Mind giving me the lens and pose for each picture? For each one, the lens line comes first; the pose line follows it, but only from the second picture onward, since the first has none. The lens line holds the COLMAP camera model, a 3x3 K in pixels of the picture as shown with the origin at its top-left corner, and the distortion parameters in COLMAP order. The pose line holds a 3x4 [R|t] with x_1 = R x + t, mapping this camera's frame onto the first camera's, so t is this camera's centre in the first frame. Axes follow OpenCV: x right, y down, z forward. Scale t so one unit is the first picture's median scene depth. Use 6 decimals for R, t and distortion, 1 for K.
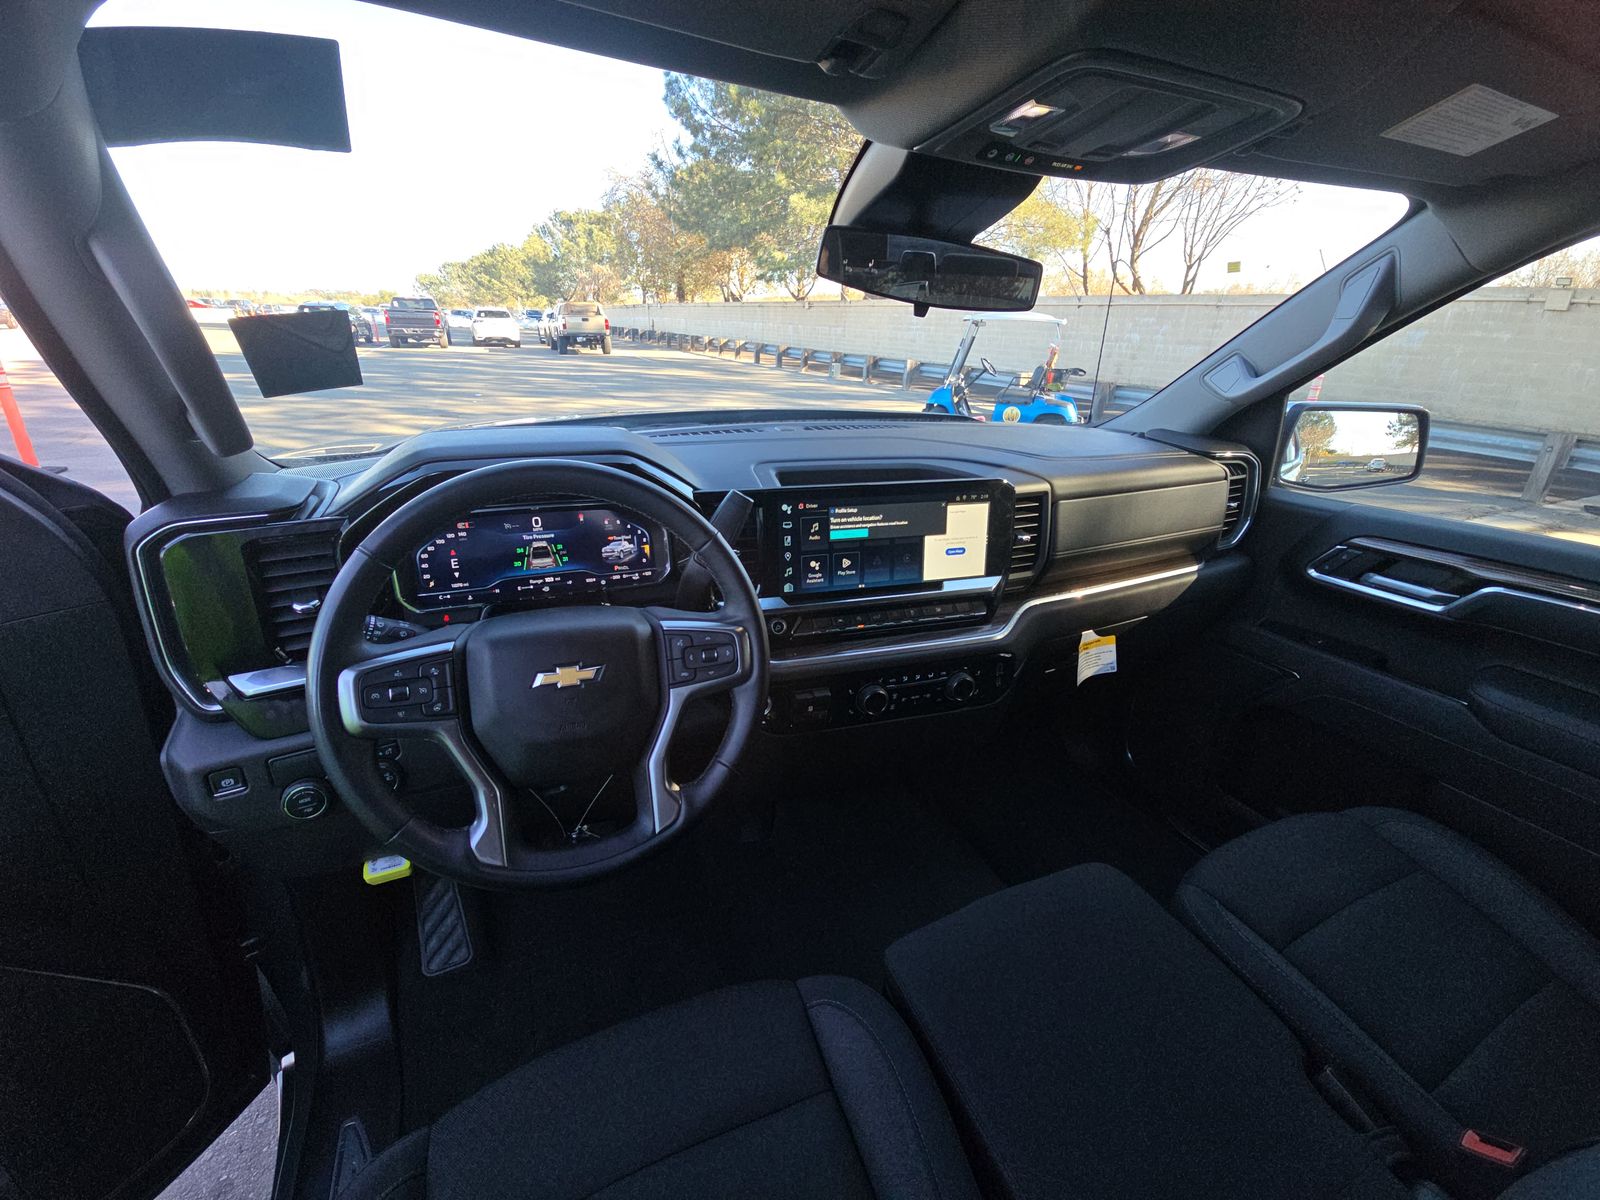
lens RADIAL K [[649.8, 0, 802.7], [0, 649.8, 597.5], [0, 0, 1]] dist [-0.000255, -0.003649]
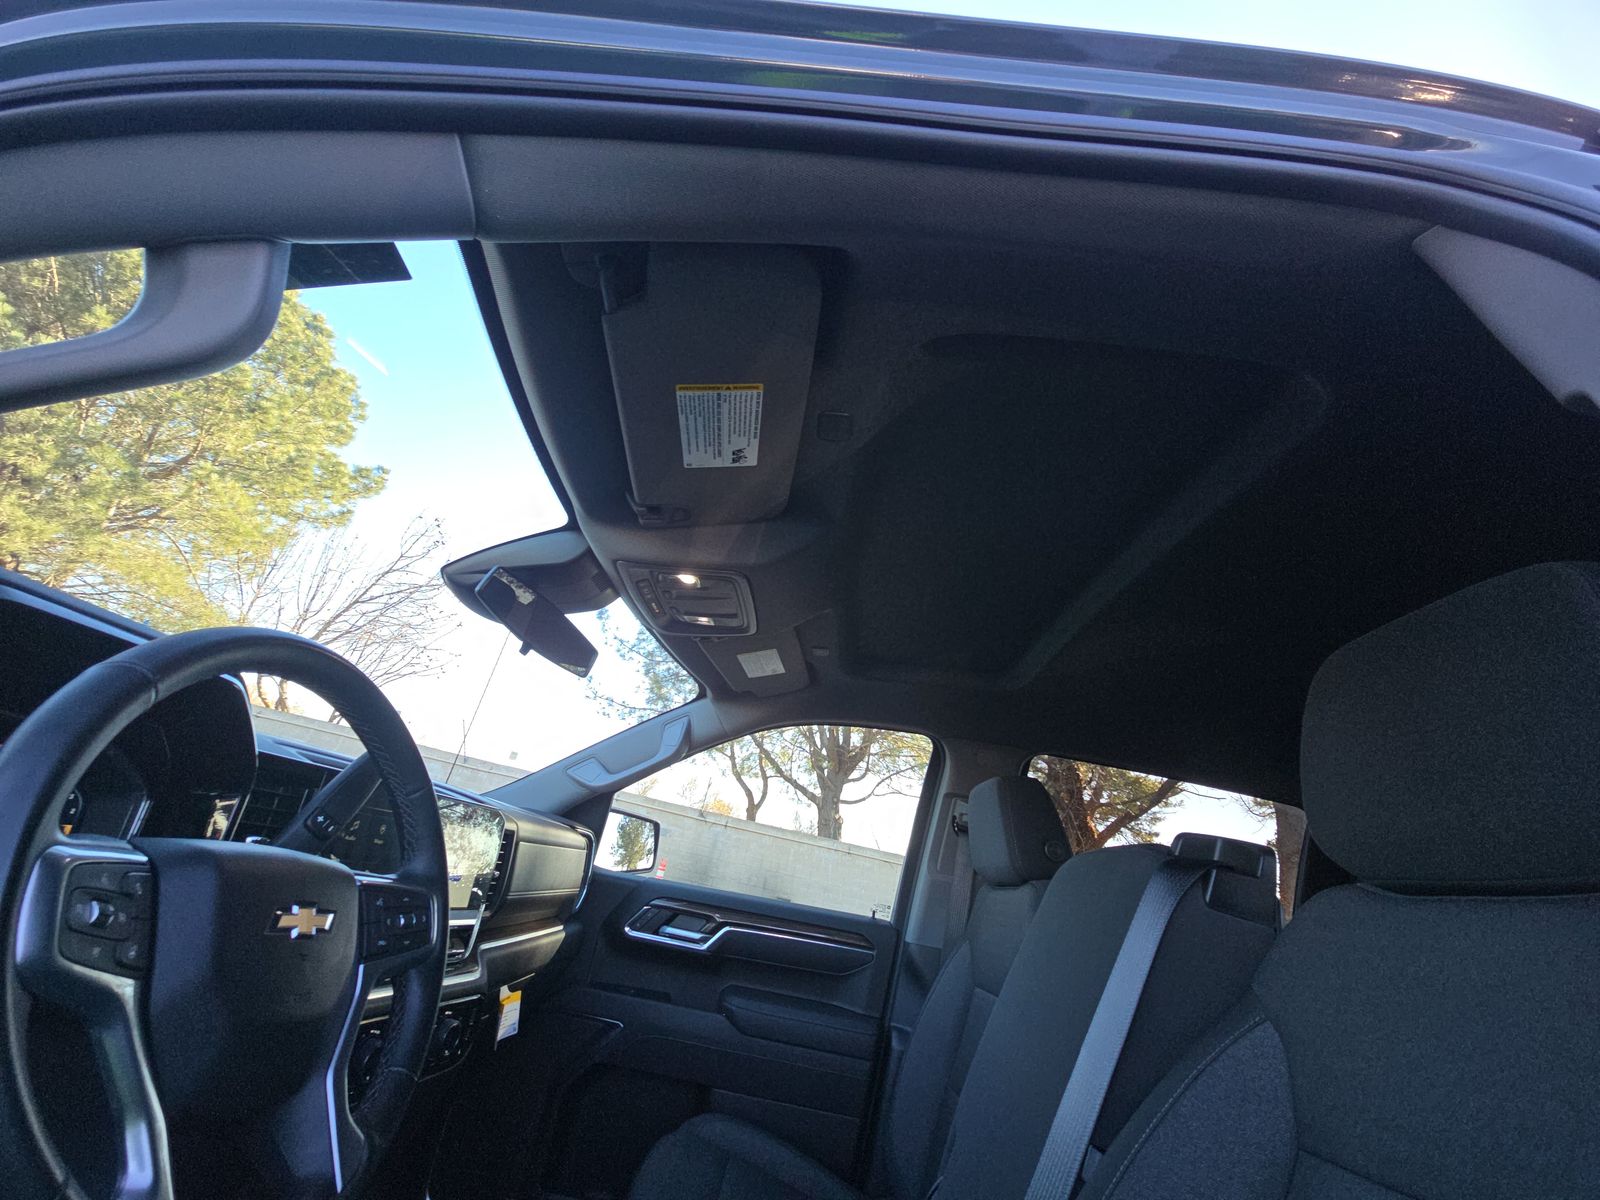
lens RADIAL K [[649.8, 0, 808.9], [0, 649.8, 595.1], [0, 0, 1]] dist [-0.000255, -0.003649]
pose [[0.397483, 0.427757, 0.811808, -0.567481], [0.164789, 0.837039, -0.521737, 0.184537], [-0.902692, 0.341158, 0.262219, 0.117860]]
